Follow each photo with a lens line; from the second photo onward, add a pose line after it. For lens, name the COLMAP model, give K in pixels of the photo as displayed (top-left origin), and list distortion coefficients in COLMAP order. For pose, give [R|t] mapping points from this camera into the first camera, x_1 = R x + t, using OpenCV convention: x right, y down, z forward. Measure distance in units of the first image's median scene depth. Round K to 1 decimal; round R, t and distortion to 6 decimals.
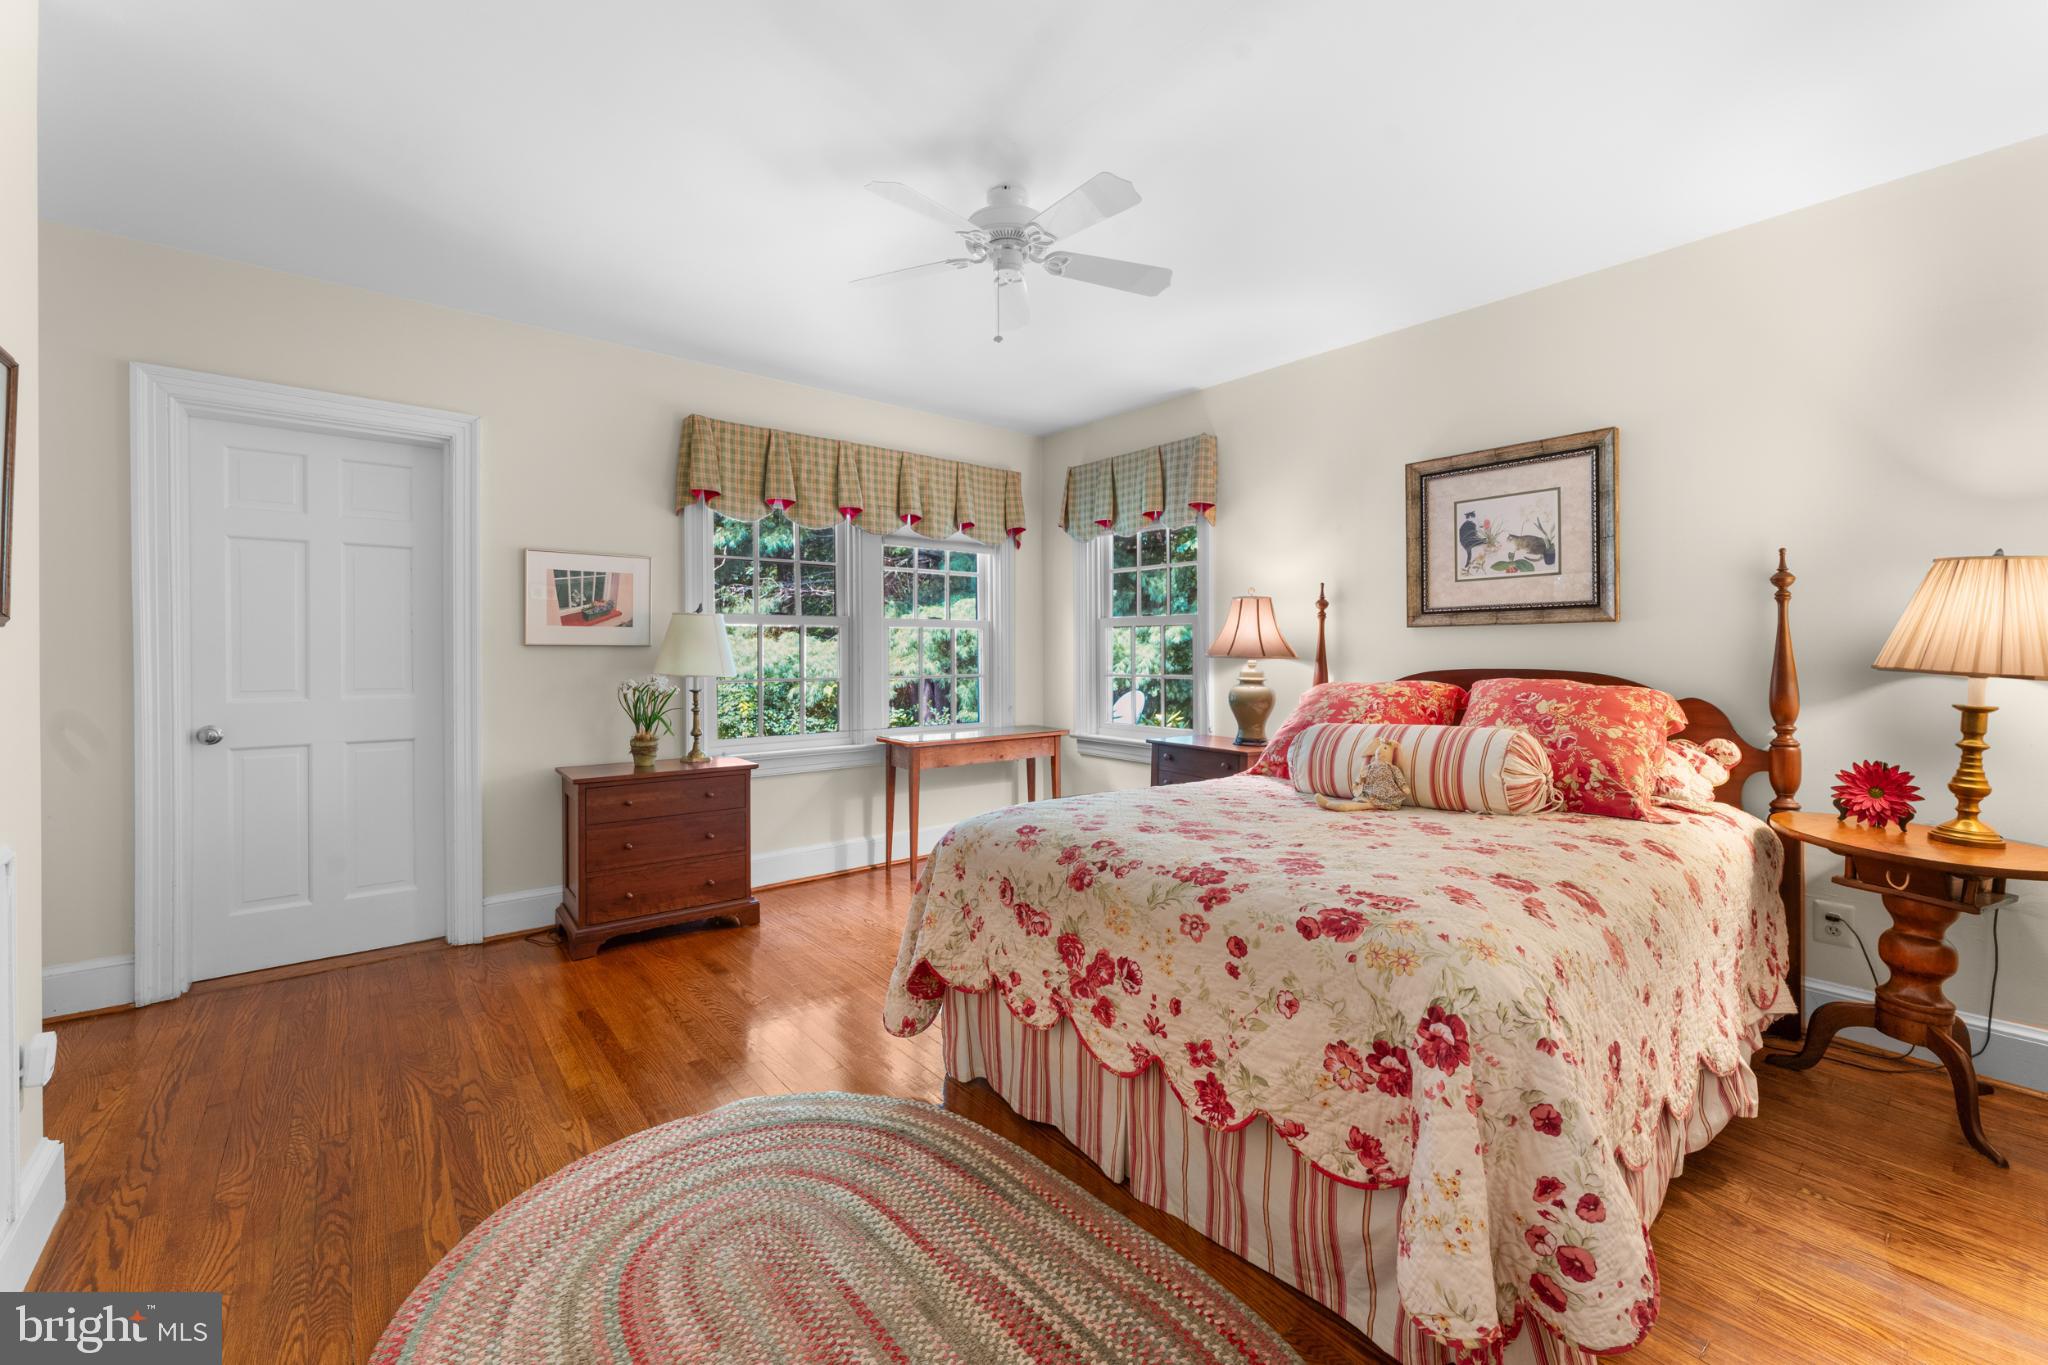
lens RADIAL K [[796.0, 0, 1023.3], [0, 796.0, 667.0], [0, 0, 1]] dist [-0.000807, 0.000139]
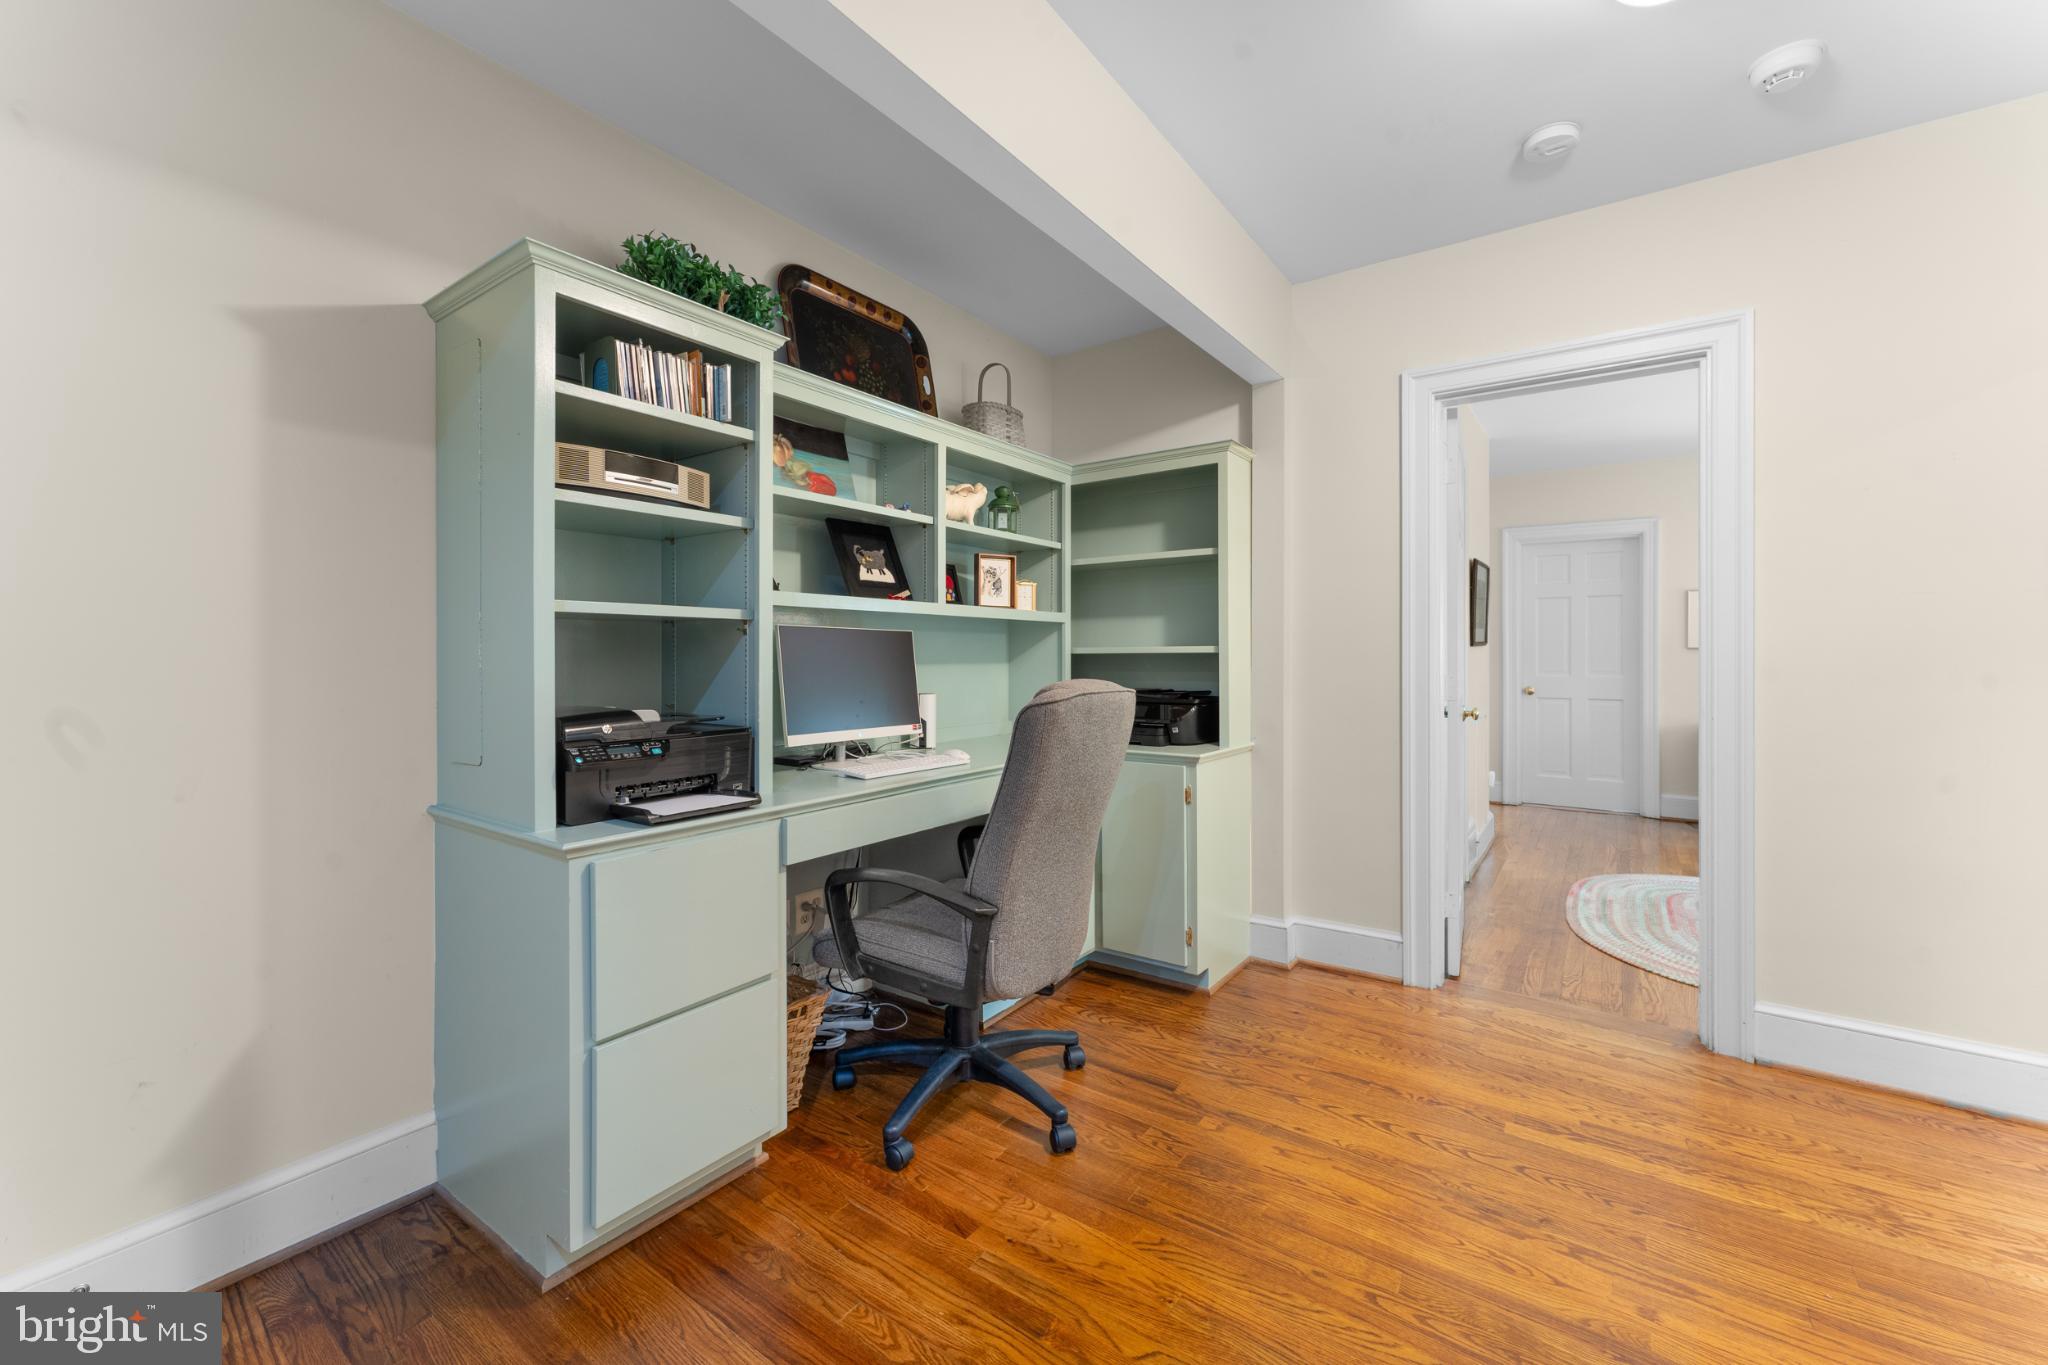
lens RADIAL K [[796.0, 0, 1023.9], [0, 796.0, 666.8], [0, 0, 1]] dist [-0.000807, 0.000139]
pose [[0.237062, 0.008325, -0.971459, 0.714500], [-0.004897, 0.999961, 0.007374, 0.008428], [0.971482, 0.003009, 0.237093, -0.804093]]
